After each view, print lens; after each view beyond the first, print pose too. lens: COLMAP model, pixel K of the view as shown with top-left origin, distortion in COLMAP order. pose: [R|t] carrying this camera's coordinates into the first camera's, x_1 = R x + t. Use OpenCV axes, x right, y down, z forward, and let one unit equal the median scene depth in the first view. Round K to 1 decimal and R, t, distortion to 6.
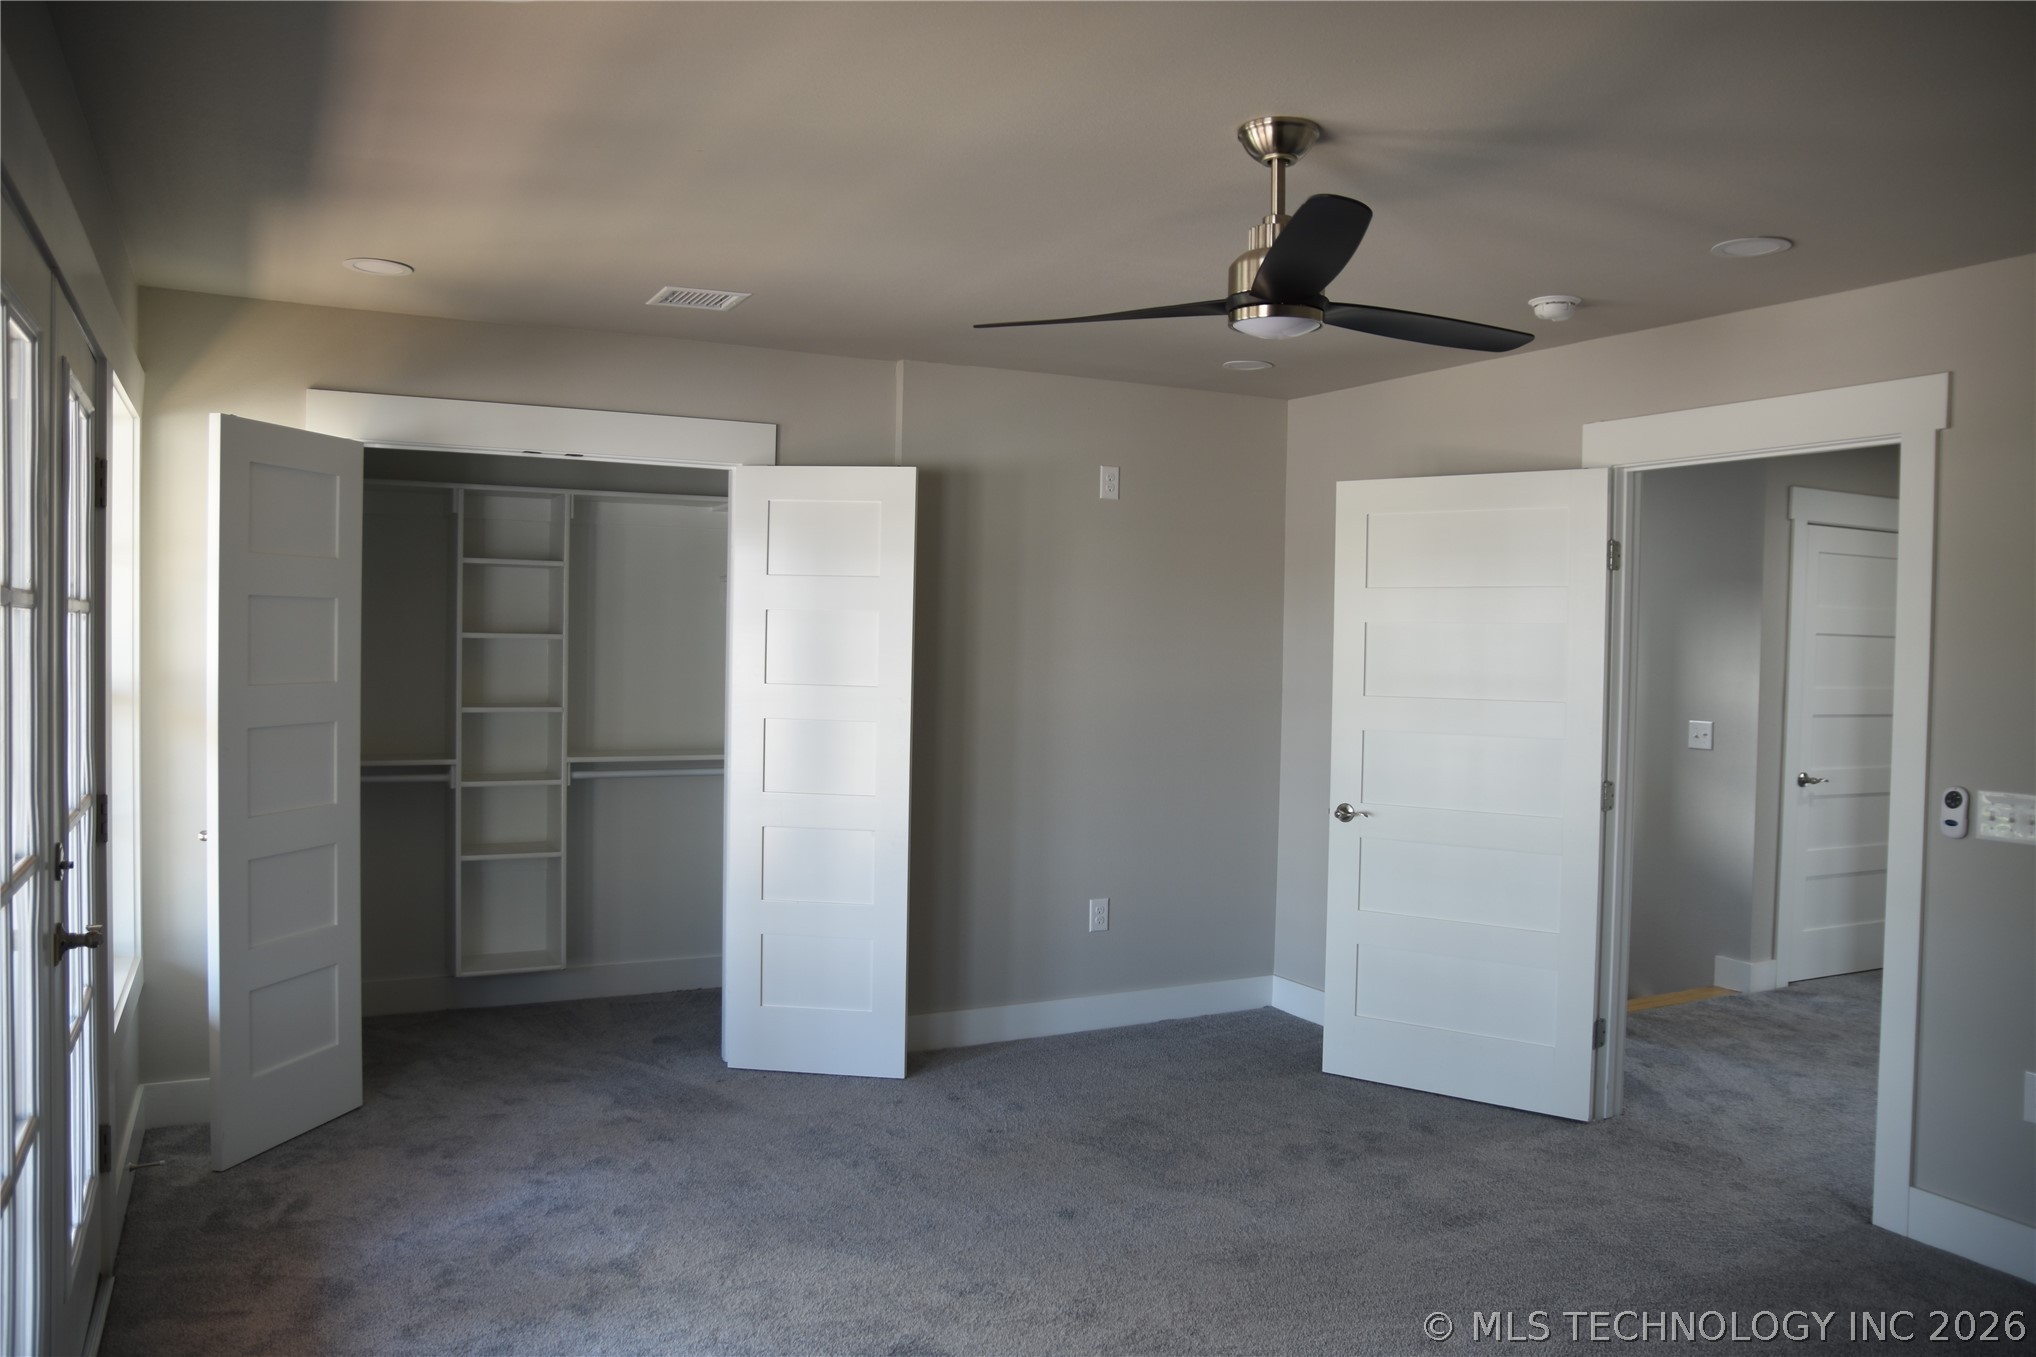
lens RADIAL K [[1520.5, 0, 1018.0], [0, 1520.5, 678.5], [0, 0, 1]] dist [-0.140032, 0.131589]
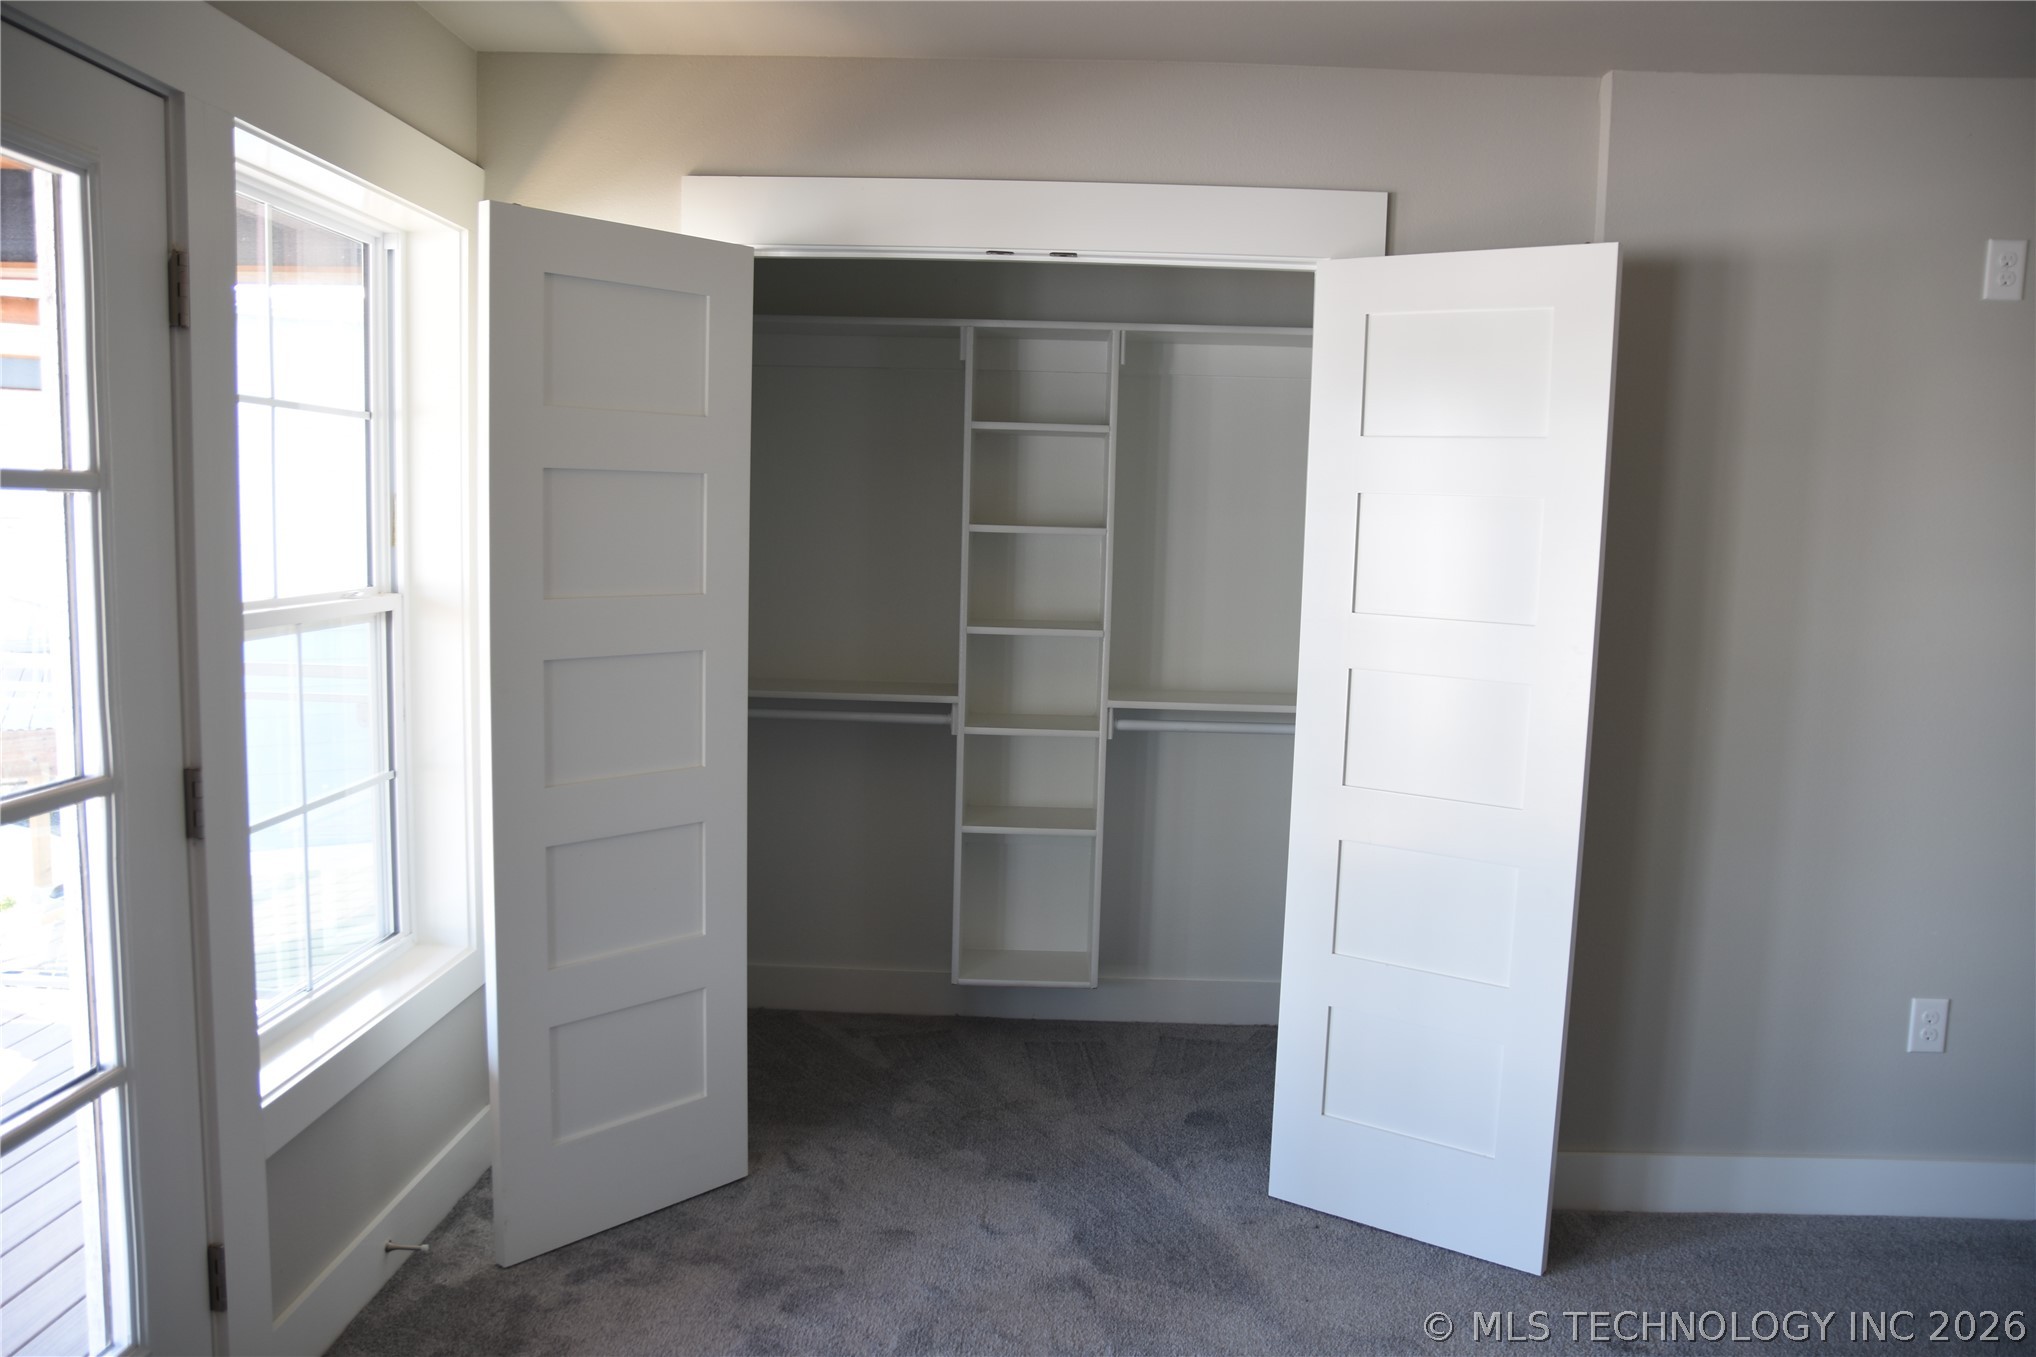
lens RADIAL K [[1520.5, 0, 1018.0], [0, 1520.5, 678.5], [0, 0, 1]] dist [-0.140032, 0.131589]
pose [[0.874945, 0.057863, -0.480753, 0.011001], [-0.024316, 0.996832, 0.075725, -0.012472], [0.483612, -0.054565, 0.873580, 0.364792]]
